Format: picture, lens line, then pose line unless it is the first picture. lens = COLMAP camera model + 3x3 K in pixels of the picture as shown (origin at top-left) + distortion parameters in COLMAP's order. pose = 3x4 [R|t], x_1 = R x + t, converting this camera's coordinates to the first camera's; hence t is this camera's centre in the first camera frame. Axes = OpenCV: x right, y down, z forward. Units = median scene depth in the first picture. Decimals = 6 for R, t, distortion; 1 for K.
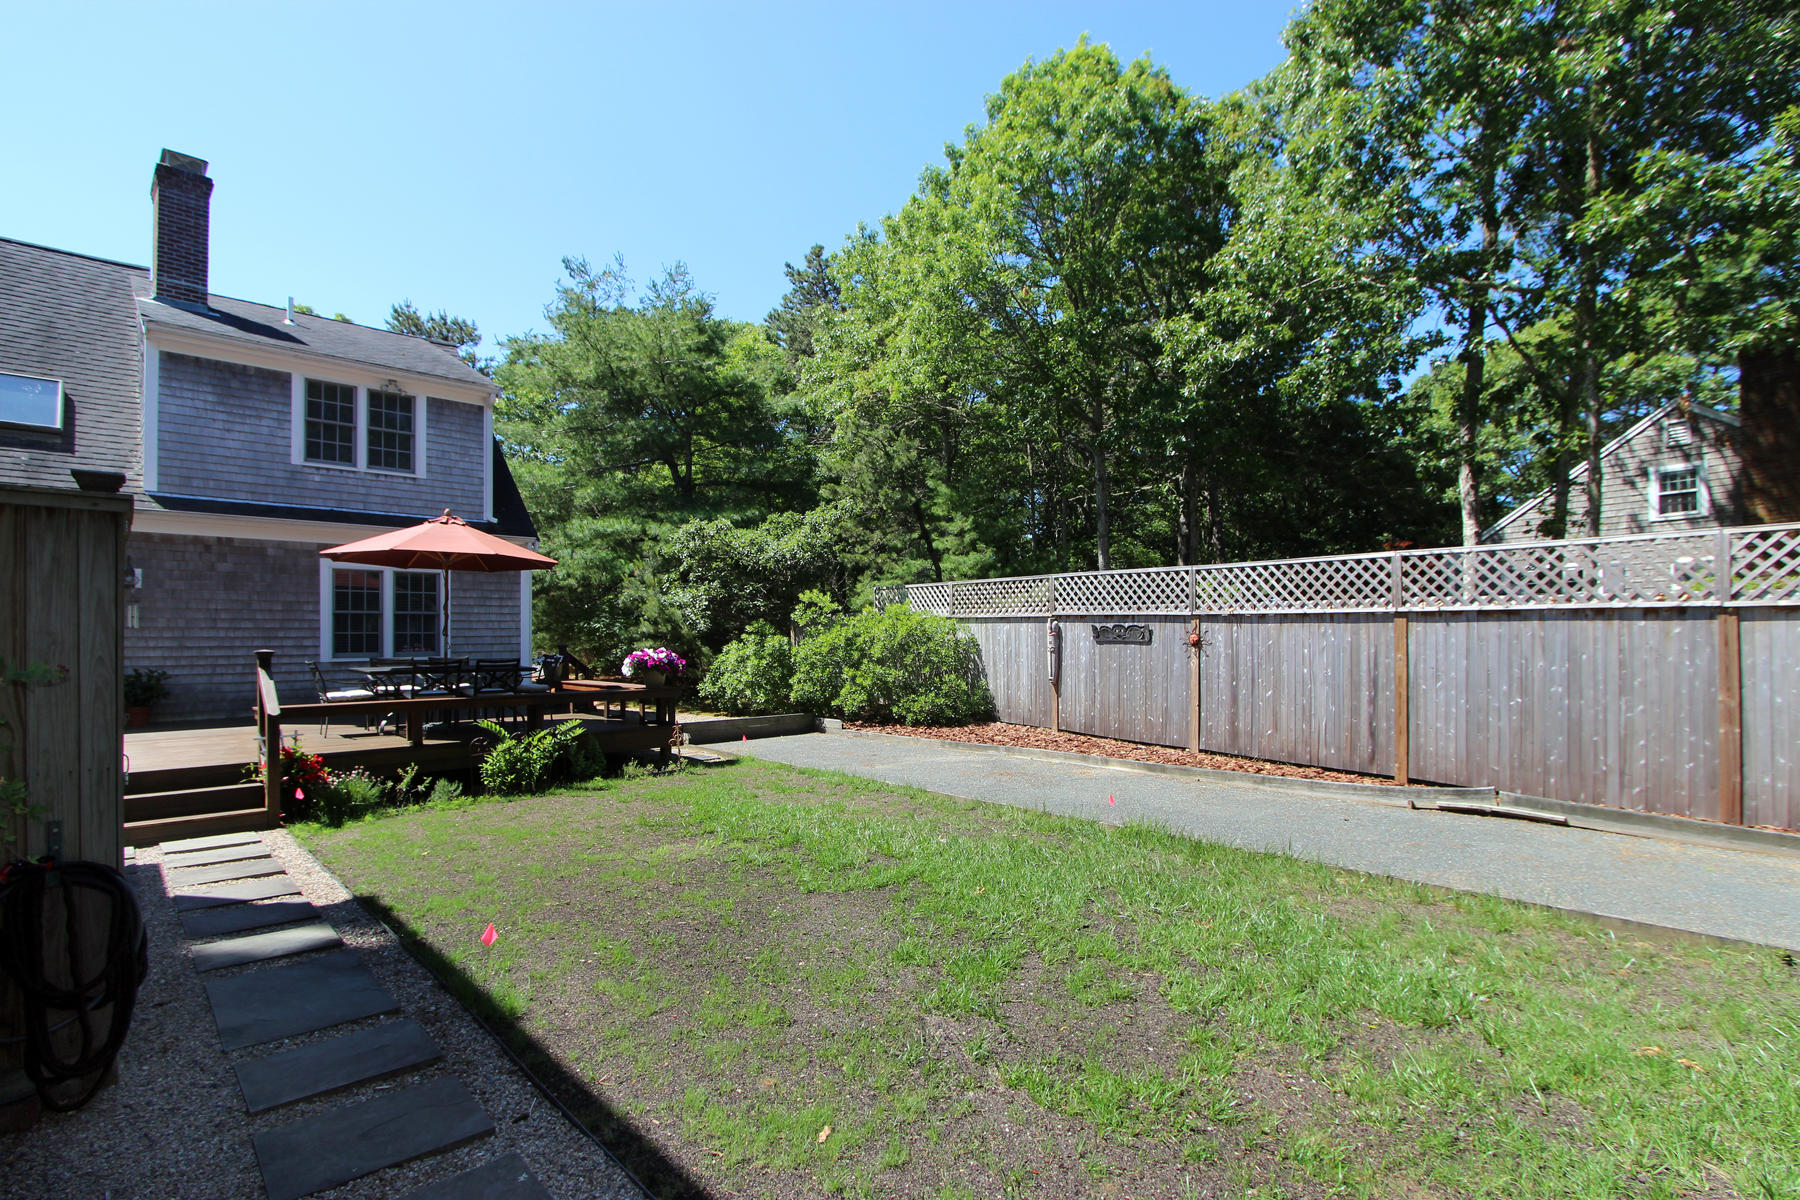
lens RADIAL K [[838.0, 0, 894.7], [0, 838.0, 628.0], [0, 0, 1]] dist [-0.025596, -0.000513]
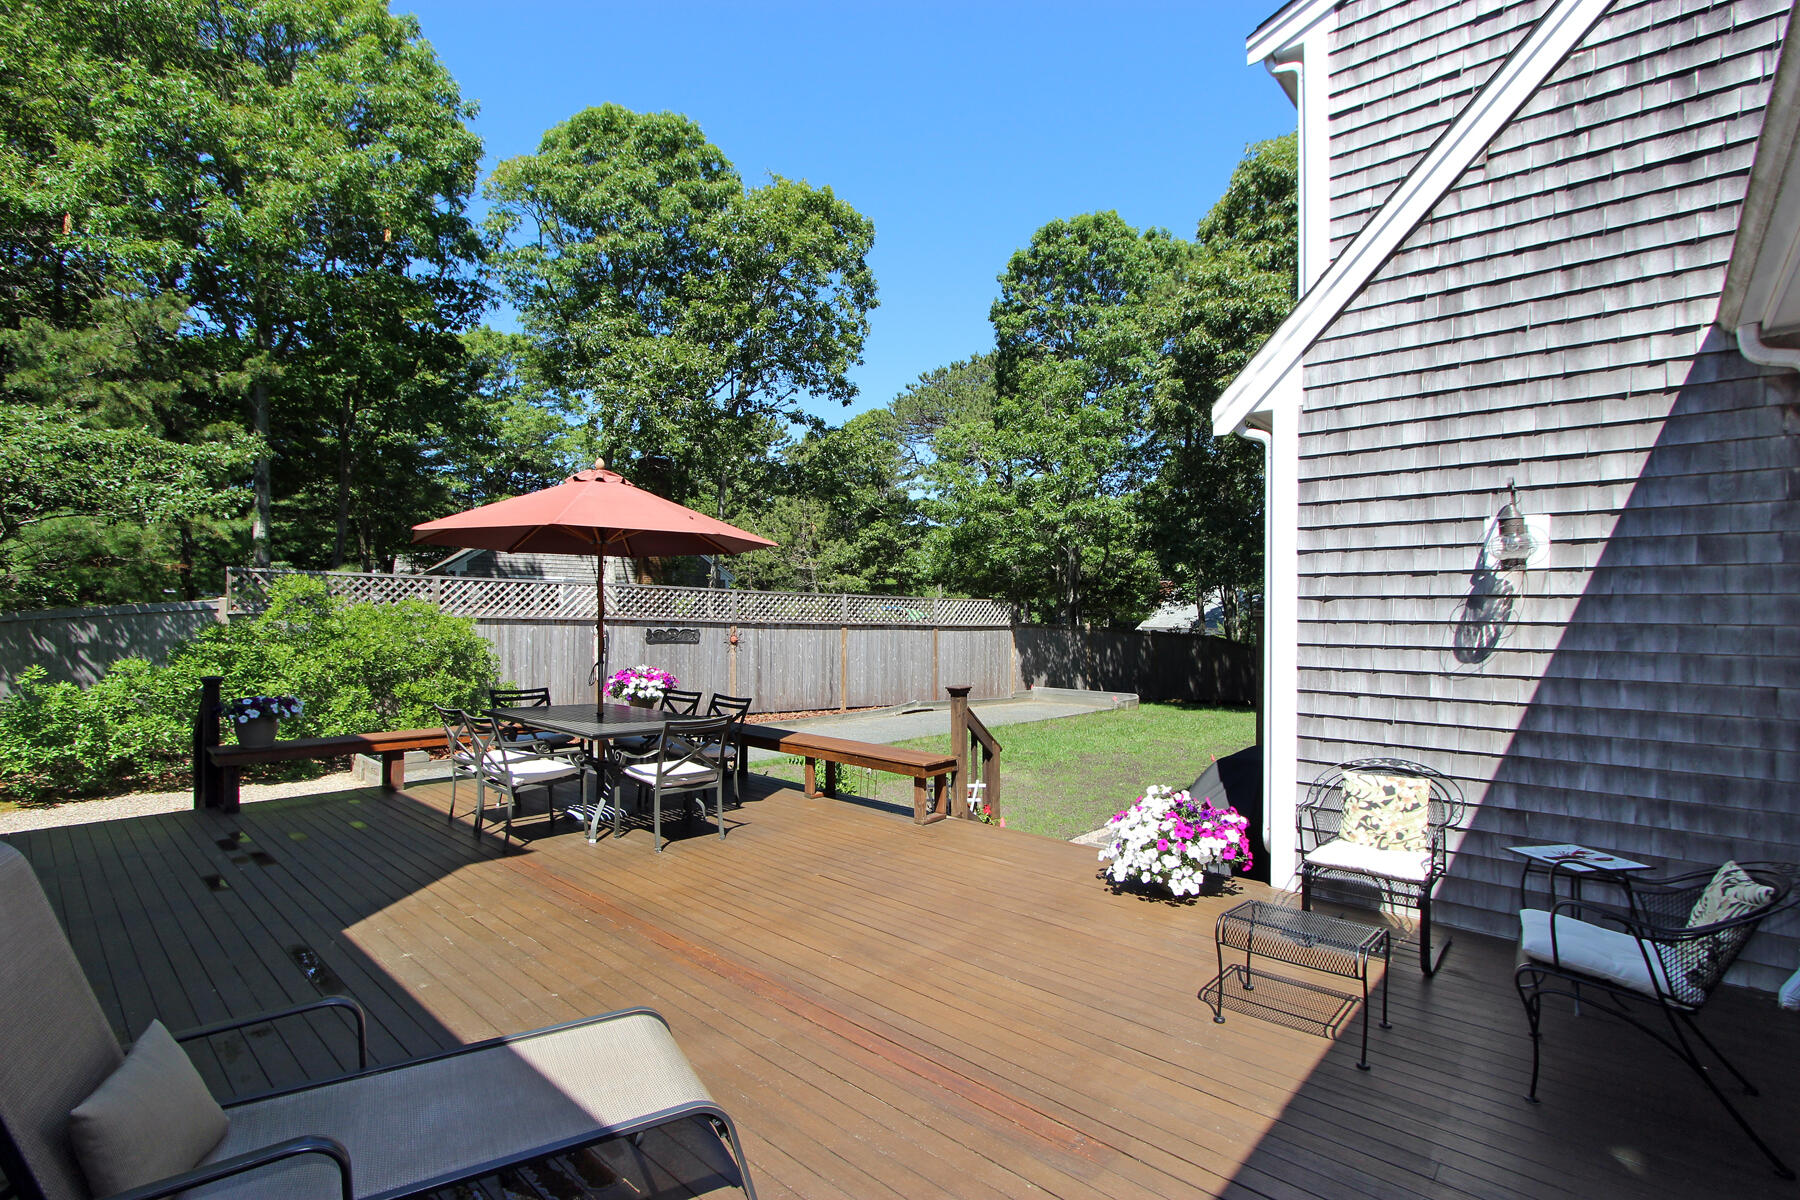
lens RADIAL K [[826.0, 0, 892.4], [0, 826.0, 626.5], [0, 0, 1]] dist [-0.025217, 0.000161]
pose [[-0.086173, -0.002996, 0.996276, -1.041199], [-0.014763, 0.999890, 0.001730, -0.014540], [-0.996171, -0.014559, -0.086208, 0.800565]]
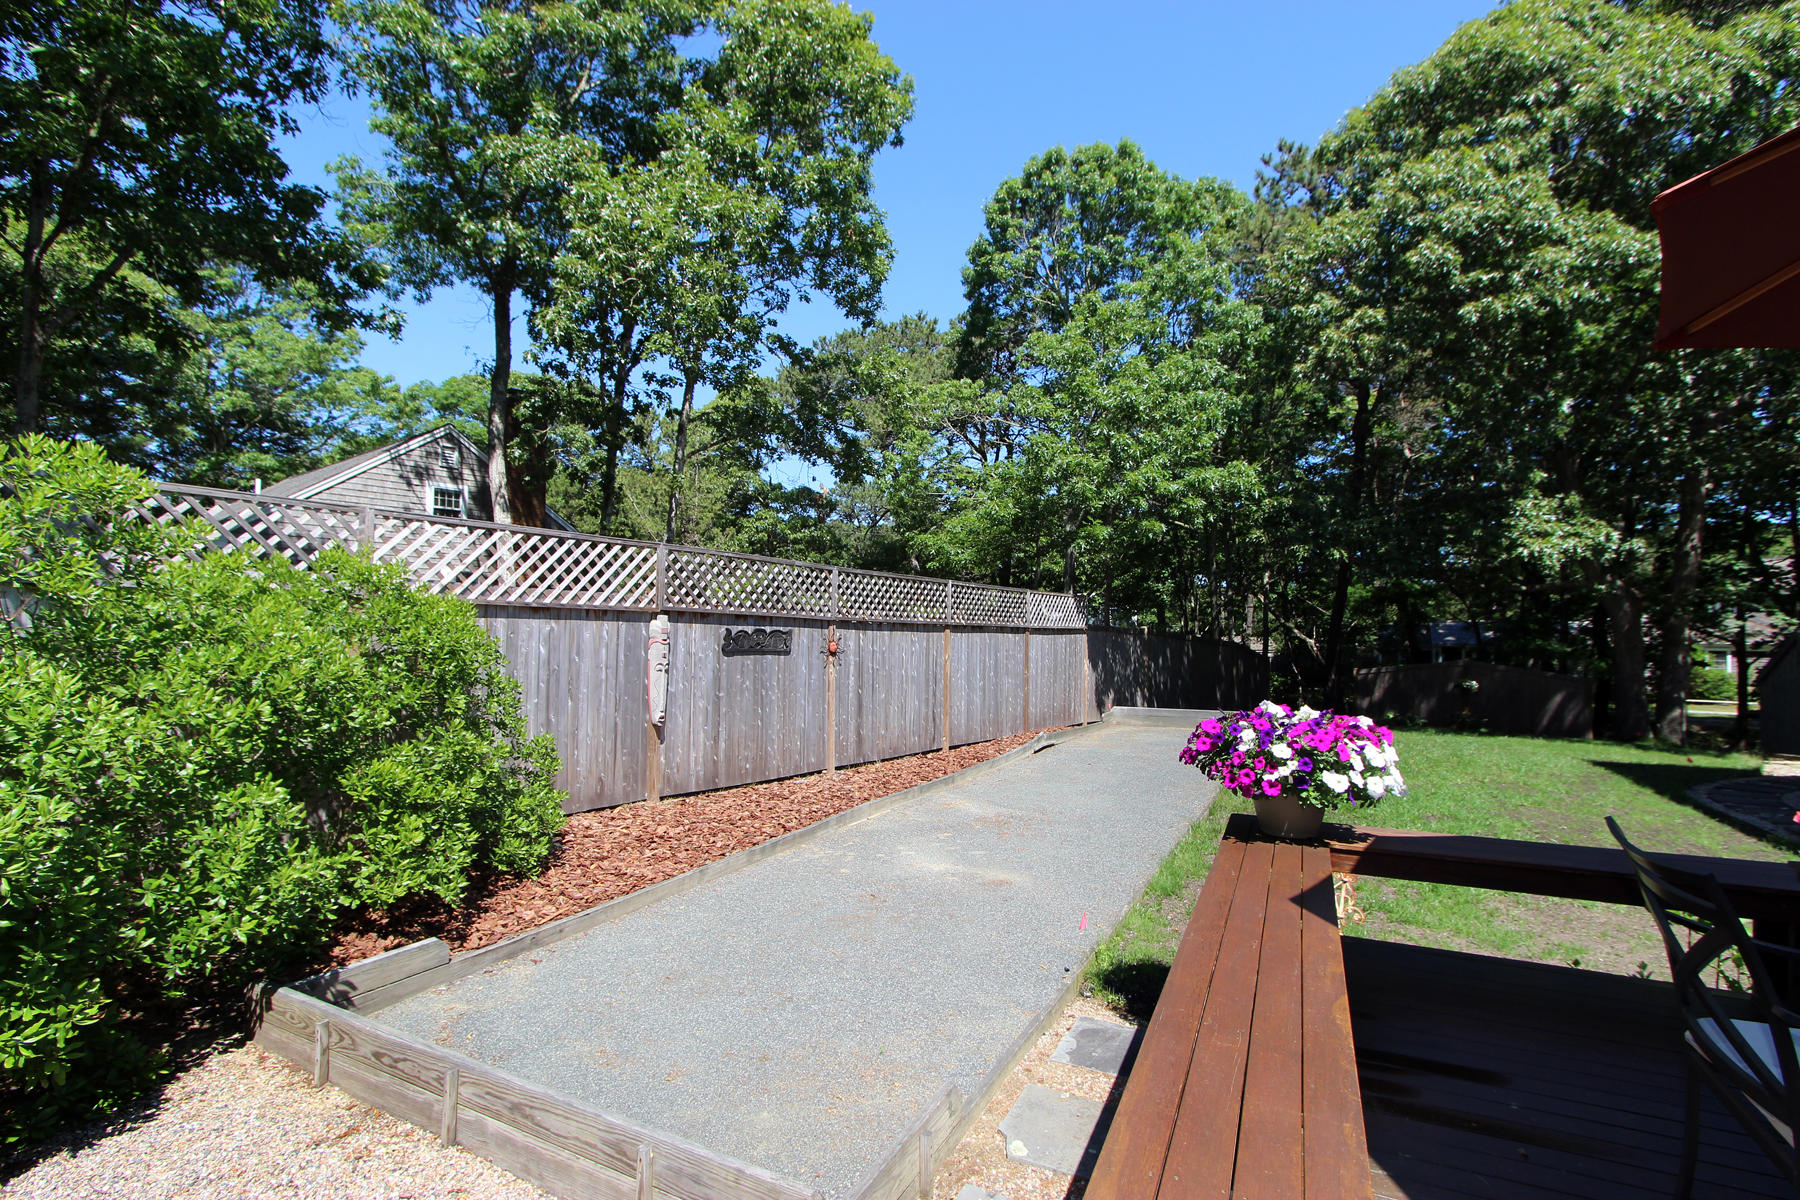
lens RADIAL K [[838.0, 0, 894.7], [0, 838.0, 628.0], [0, 0, 1]] dist [-0.025596, -0.000513]
pose [[-0.360827, 0.009736, 0.932582, -0.479428], [-0.010352, 0.999842, -0.014444, 0.005339], [-0.932575, -0.014866, -0.360669, 1.192566]]
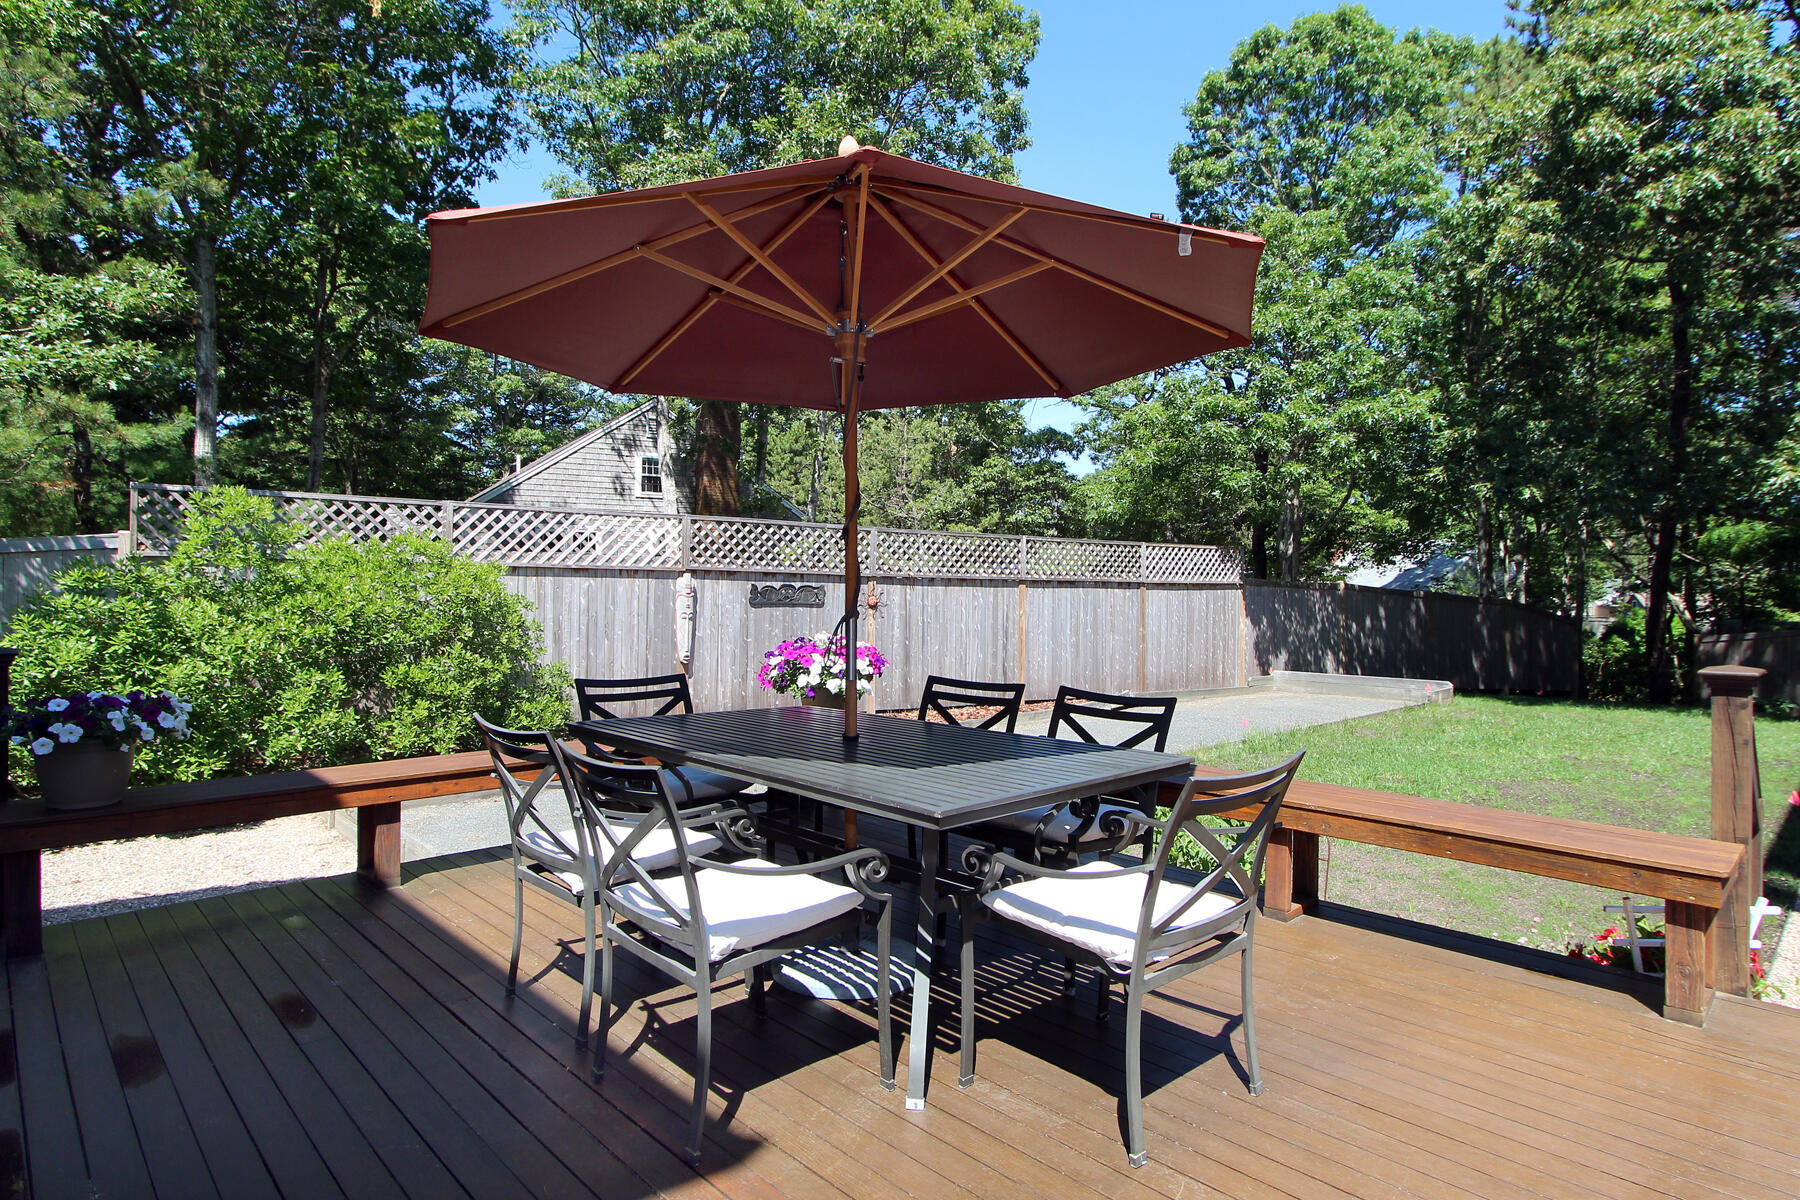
lens RADIAL K [[988.6, 0, 900.0], [0, 988.6, 600.0], [0, 0, 1]] dist [-0.026620, -0.001851]
pose [[-0.020047, -0.004216, 0.999790, -0.763642], [-0.011272, 0.999929, 0.003990, 0.007236], [-0.999736, -0.011190, -0.020093, 0.934862]]
